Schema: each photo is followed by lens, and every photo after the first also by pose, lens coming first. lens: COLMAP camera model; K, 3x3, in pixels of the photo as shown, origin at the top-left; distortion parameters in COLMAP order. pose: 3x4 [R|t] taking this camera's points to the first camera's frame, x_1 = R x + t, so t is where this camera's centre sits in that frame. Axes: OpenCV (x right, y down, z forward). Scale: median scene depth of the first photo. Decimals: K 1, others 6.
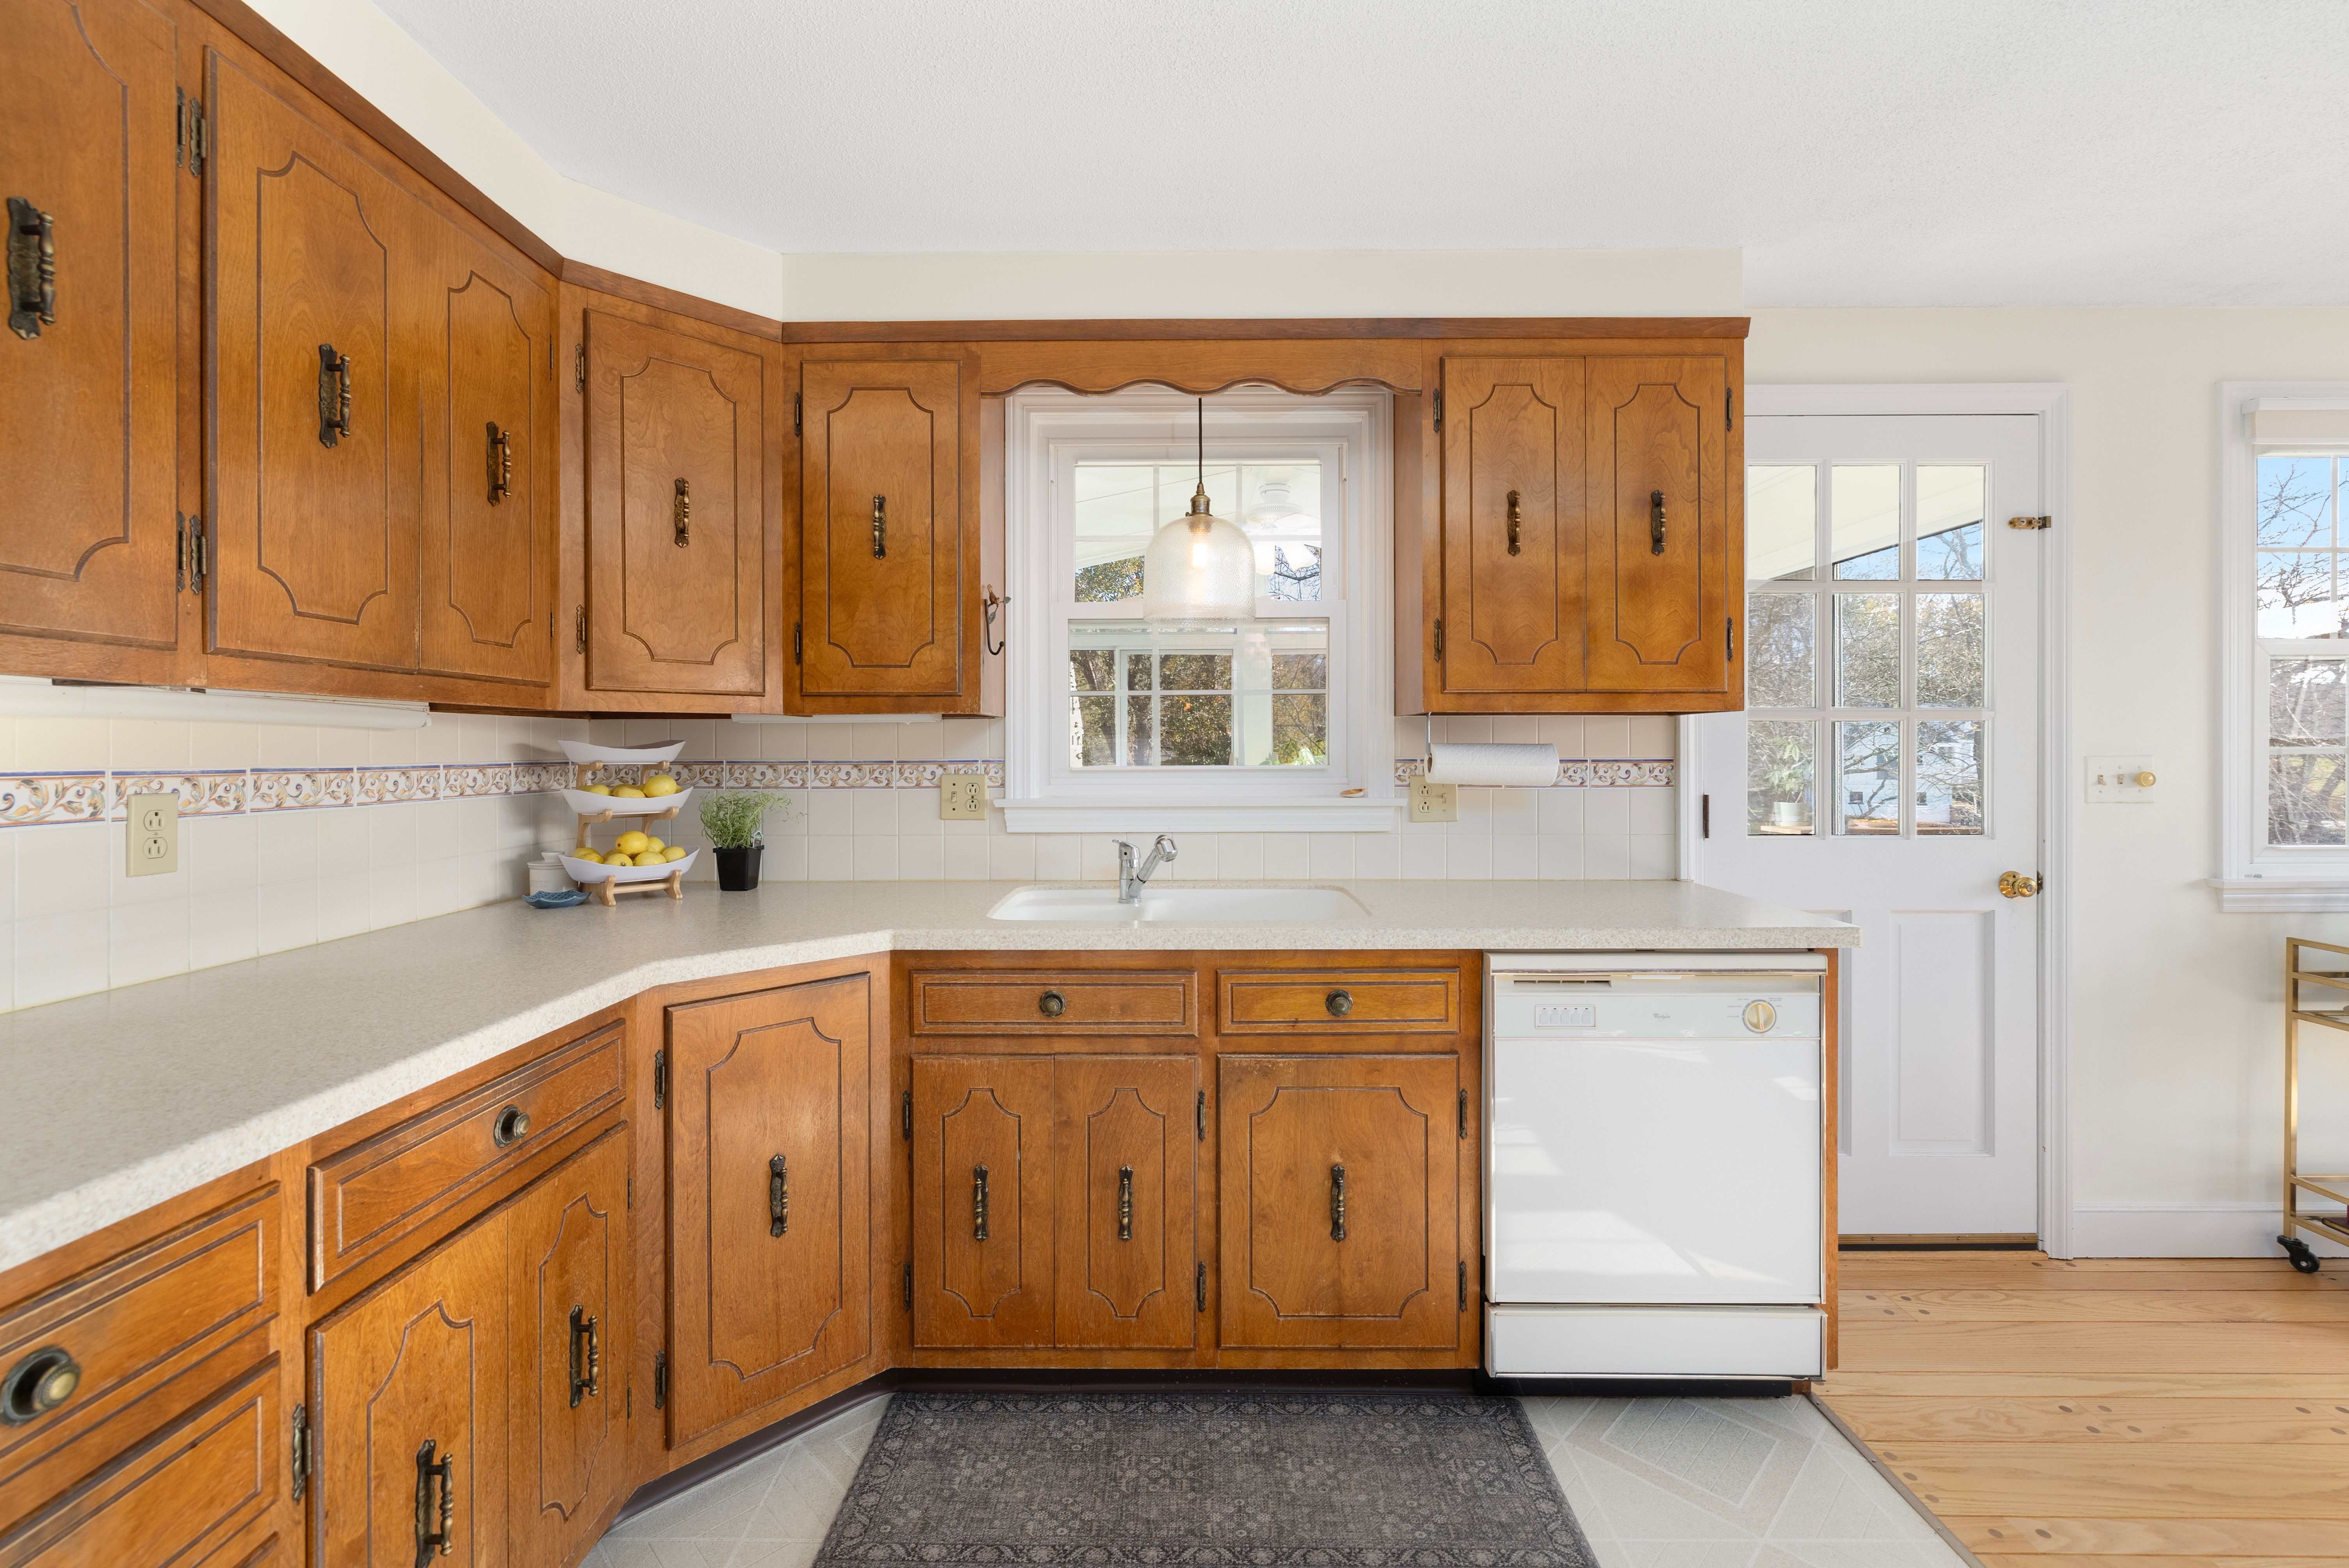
lens RADIAL K [[1025.6, 0, 1161.8], [0, 1025.6, 752.7], [0, 0, 1]] dist [-0.000218, 0.000513]
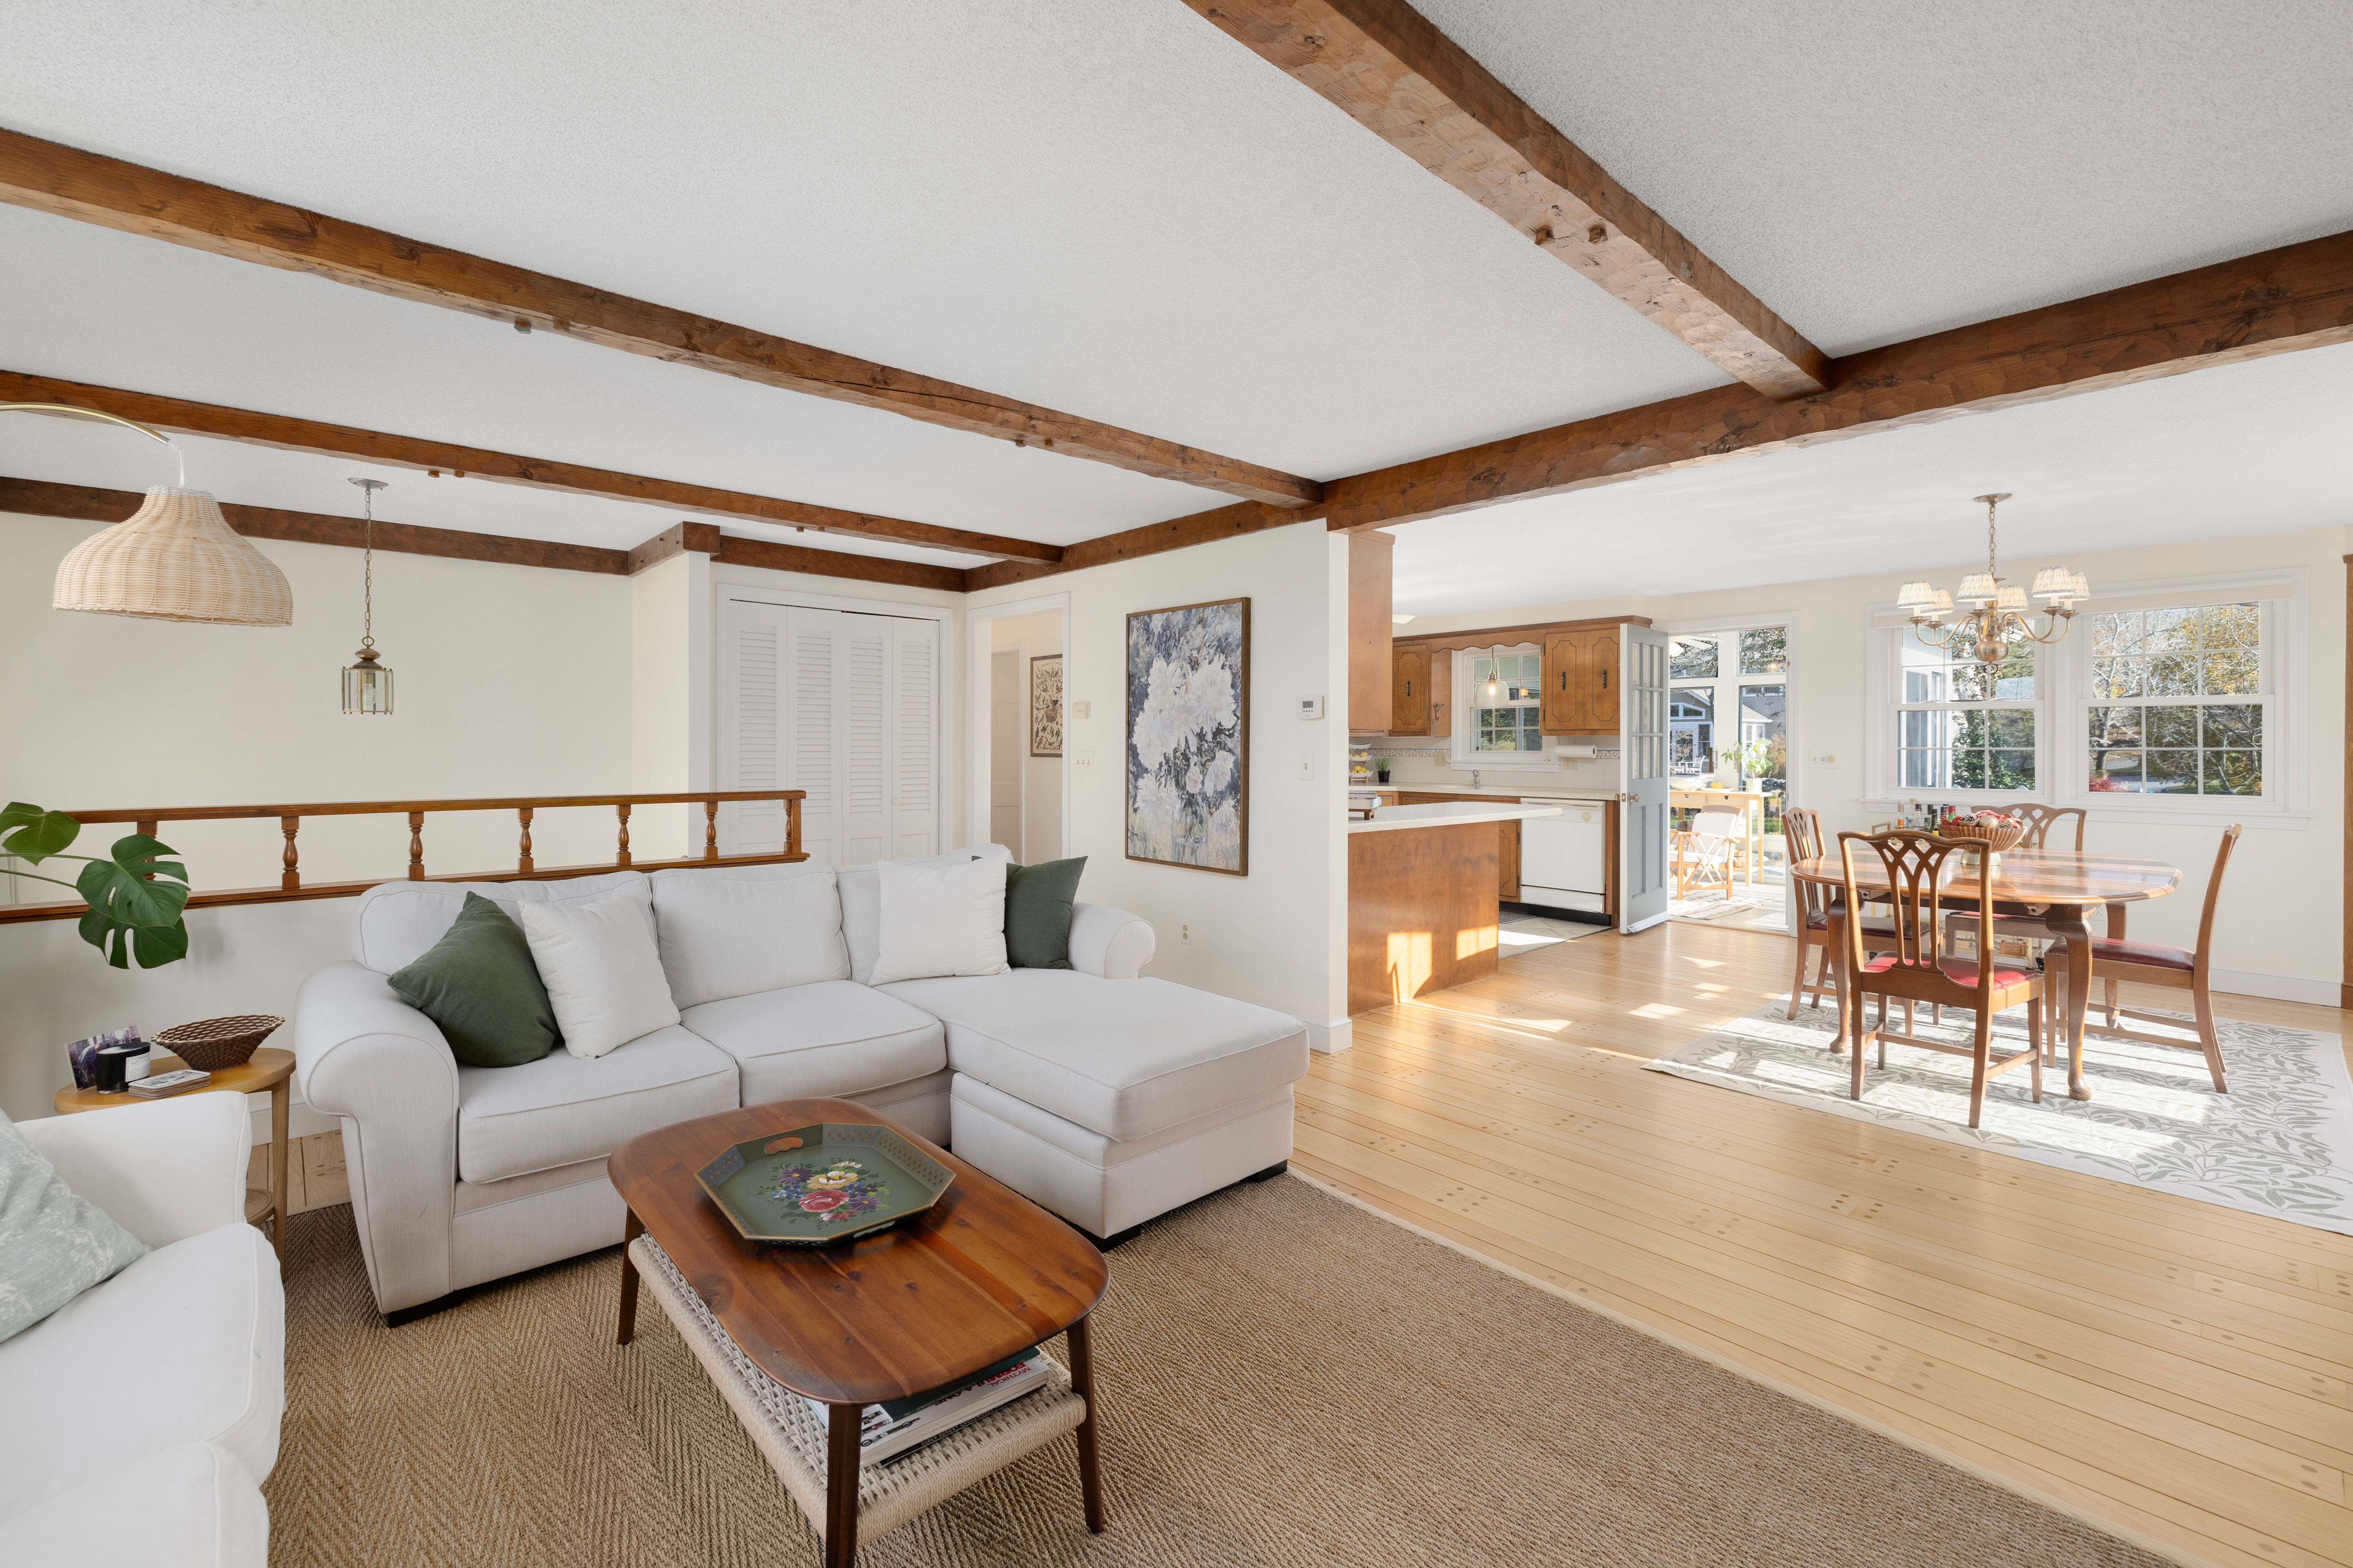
lens RADIAL K [[1001.4, 0, 1160.1], [0, 1001.4, 748.6], [0, 0, 1]] dist [-0.000121, 0.000246]
pose [[0.666617, 0.007400, -0.745363, 1.957515], [-0.004941, 0.999973, 0.005509, -0.007681], [0.745384, 0.000011, 0.666636, -2.272009]]
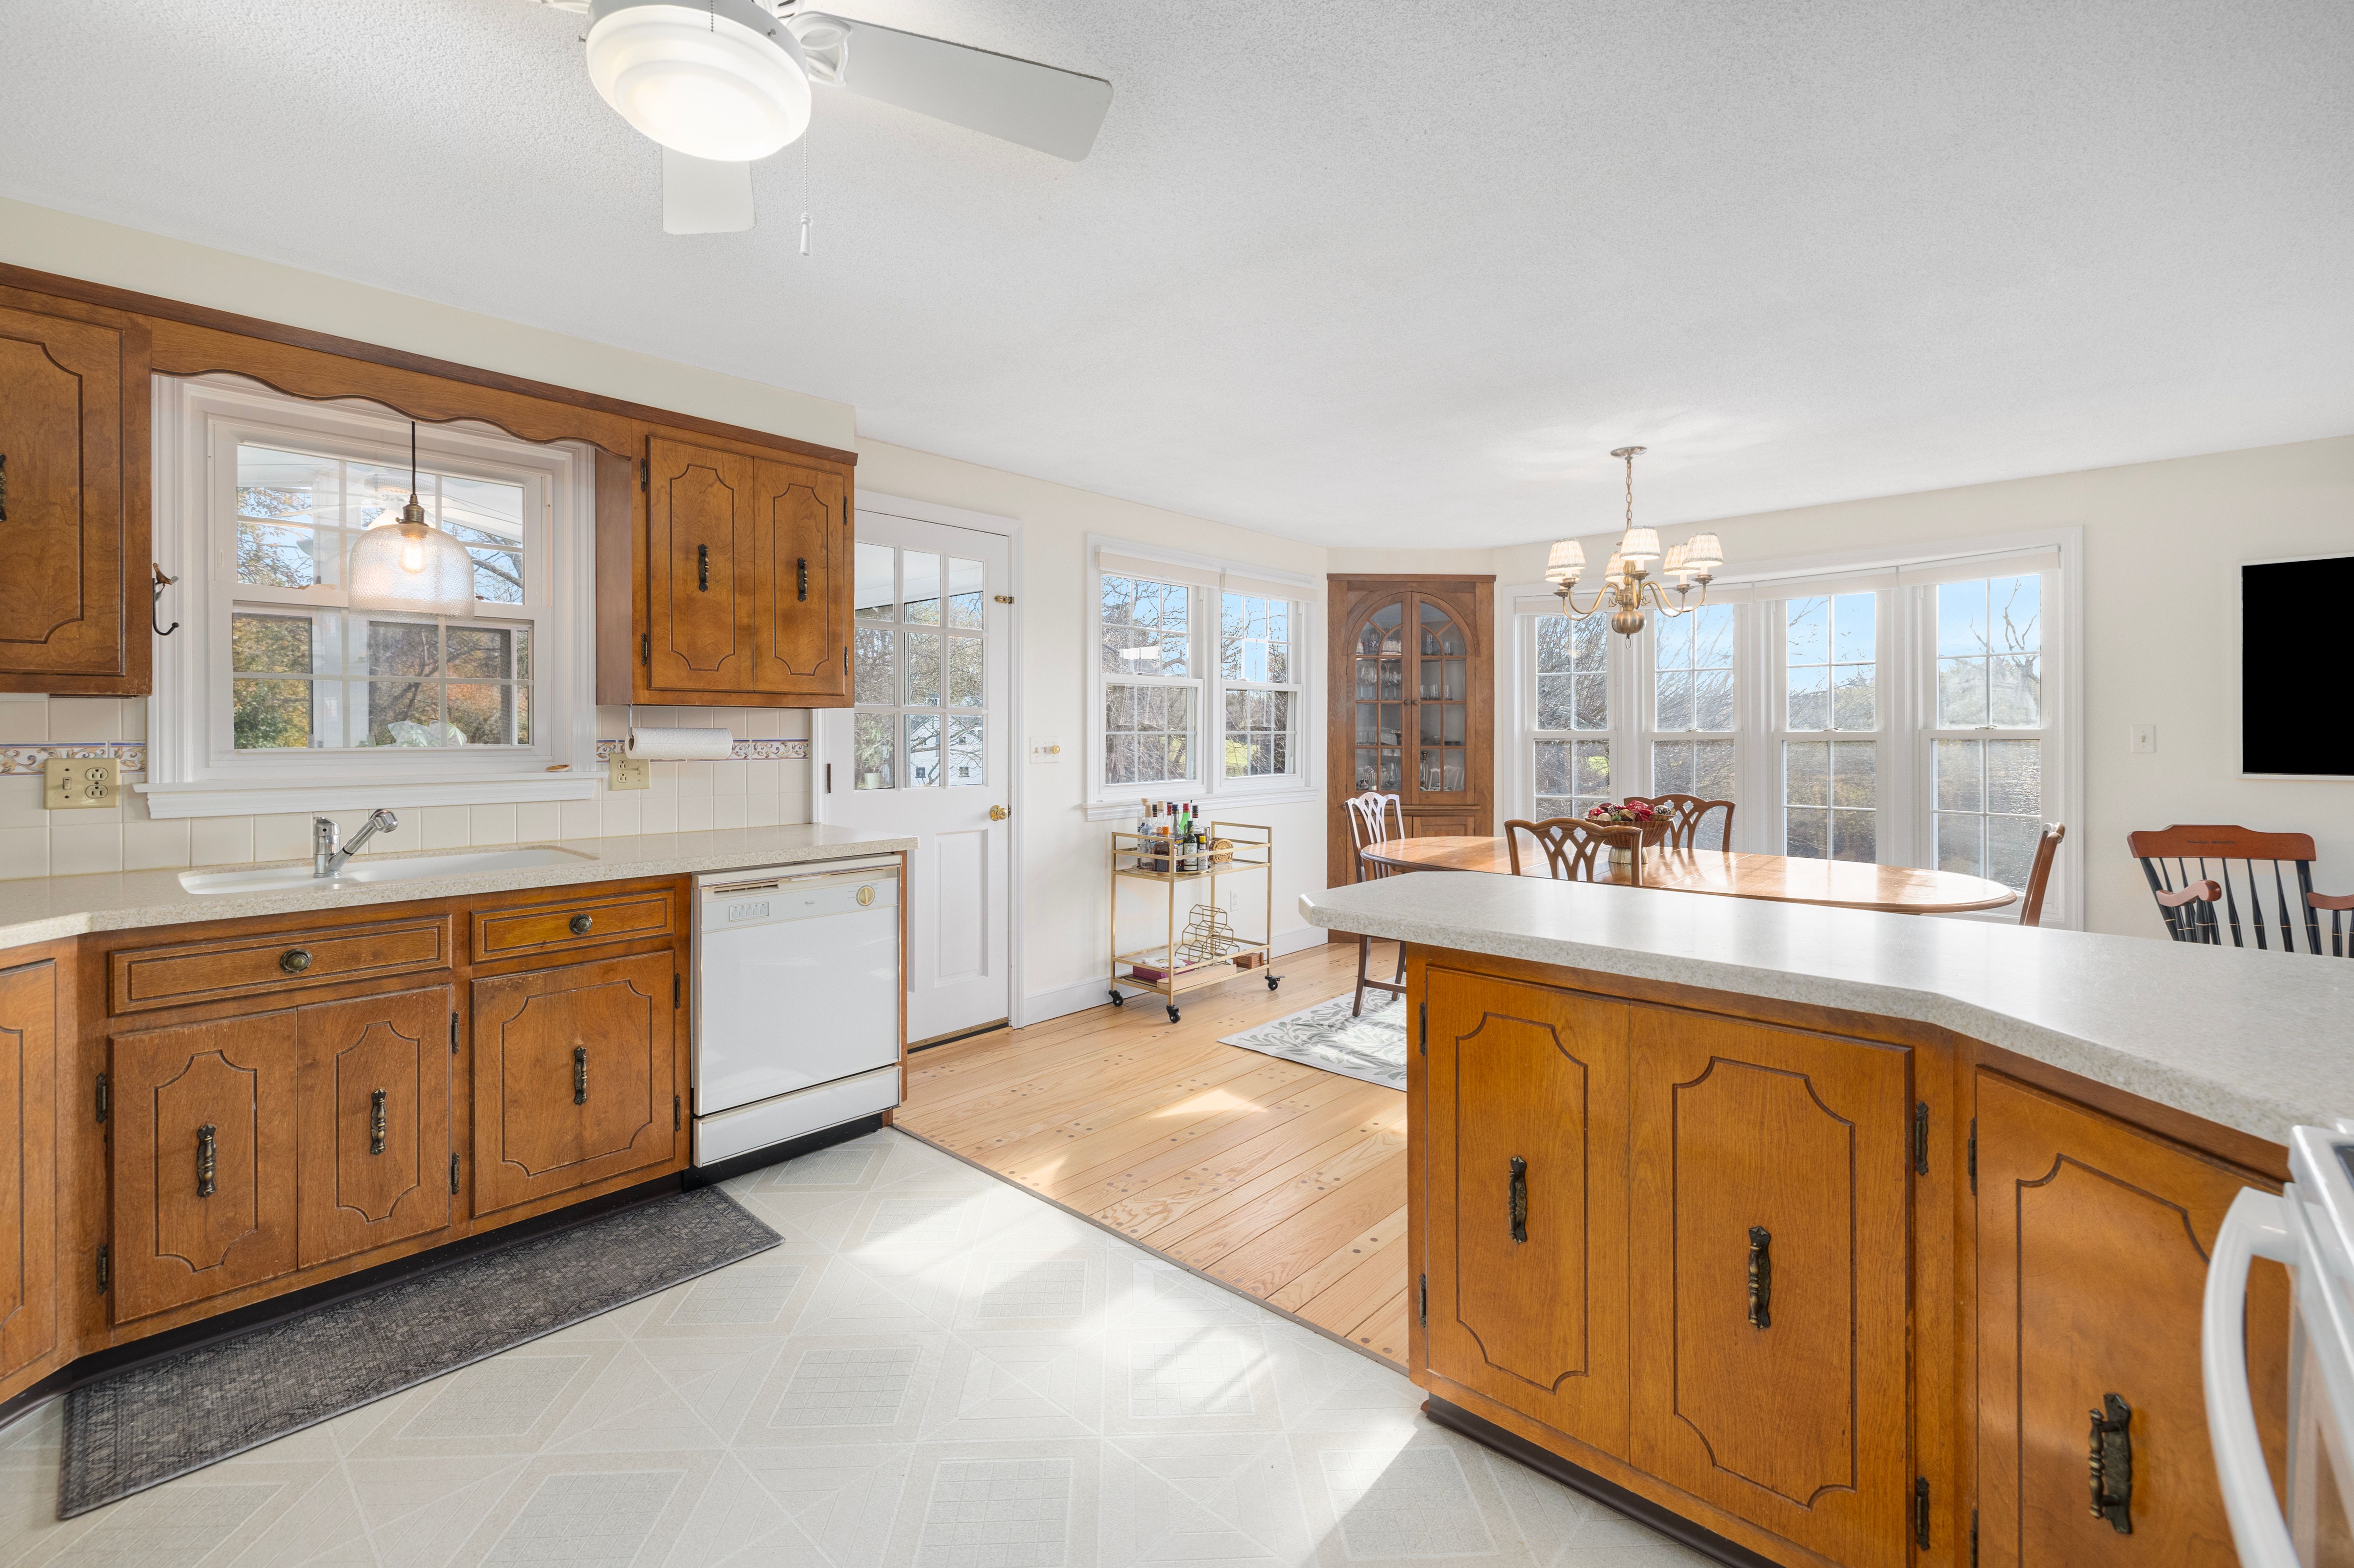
lens RADIAL K [[1017.1, 0, 1181.7], [0, 1017.1, 738.4], [0, 0, 1]] dist [-0.000859, -0.000314]
pose [[0.663118, -0.002669, 0.748510, -0.254260], [0.000006, 0.999994, 0.003560, -0.000080], [-0.748515, -0.002356, 0.663114, -0.388266]]
